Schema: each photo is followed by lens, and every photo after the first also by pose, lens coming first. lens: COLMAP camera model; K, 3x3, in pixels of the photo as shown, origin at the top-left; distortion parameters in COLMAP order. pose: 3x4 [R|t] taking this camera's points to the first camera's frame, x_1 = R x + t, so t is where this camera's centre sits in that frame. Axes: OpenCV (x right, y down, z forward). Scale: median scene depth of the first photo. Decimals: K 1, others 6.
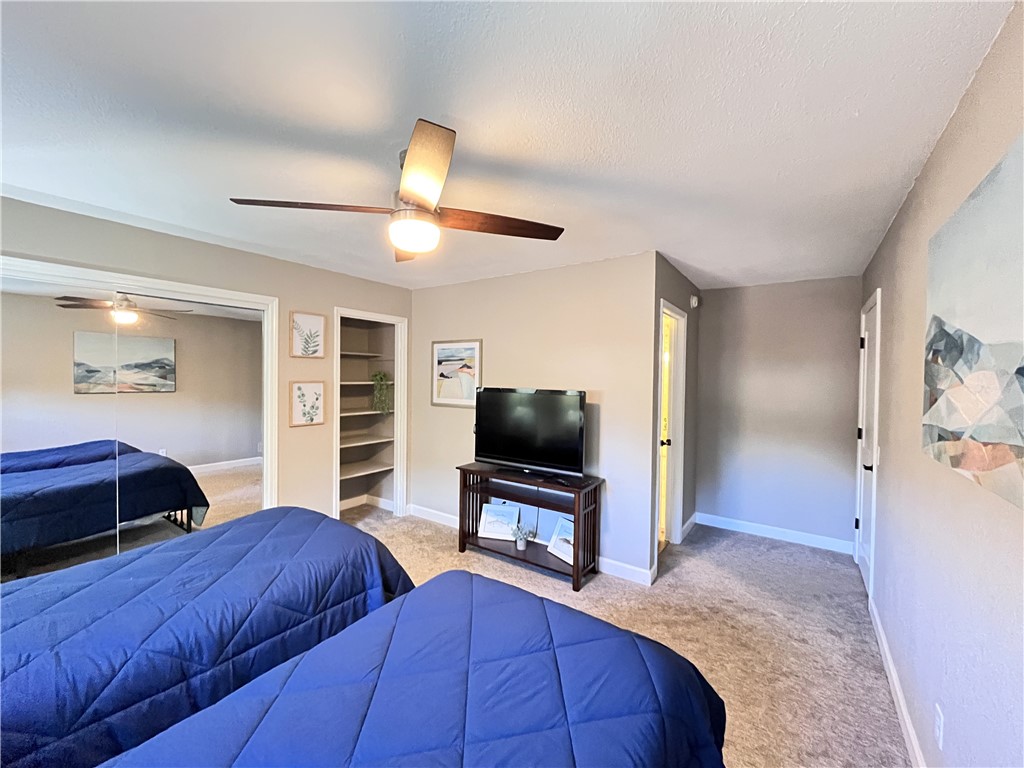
lens RADIAL K [[414.8, 0, 512.0], [0, 414.8, 384.0], [0, 0, 1]] dist [-0.005836, -0.000212]
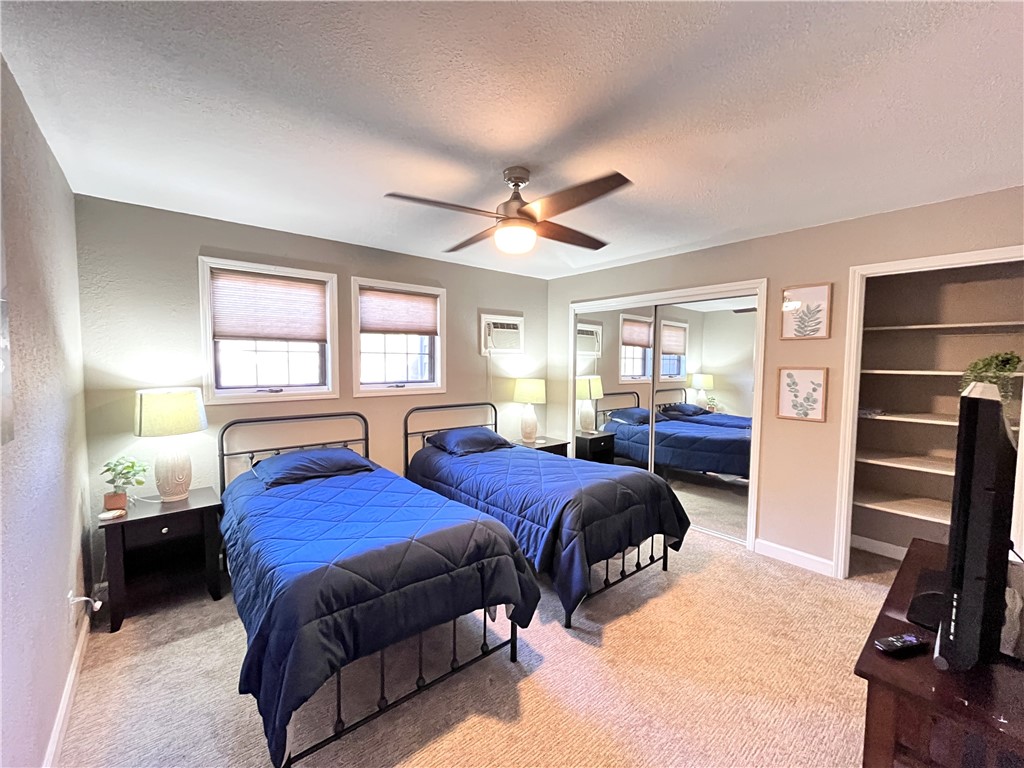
lens RADIAL K [[414.8, 0, 512.0], [0, 414.8, 384.0], [0, 0, 1]] dist [-0.005836, -0.000212]
pose [[-0.249820, 0.042696, -0.967350, 0.470648], [-0.027774, 0.998300, 0.051235, 0.000001], [0.967894, 0.039666, -0.248210, 0.645582]]
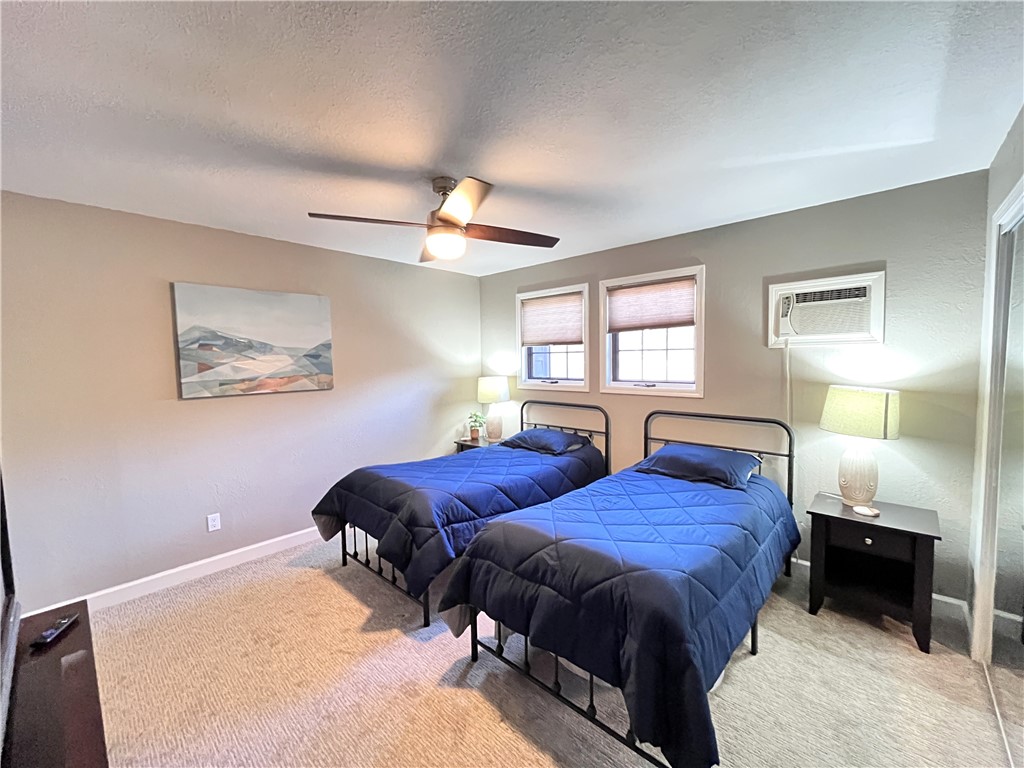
lens RADIAL K [[414.8, 0, 512.0], [0, 414.8, 384.0], [0, 0, 1]] dist [-0.005836, -0.000212]
pose [[-0.991942, -0.003265, 0.126655, -0.256421], [0.006684, 0.996927, 0.078048, -0.013916], [-0.126520, 0.078265, -0.988872, 1.097972]]
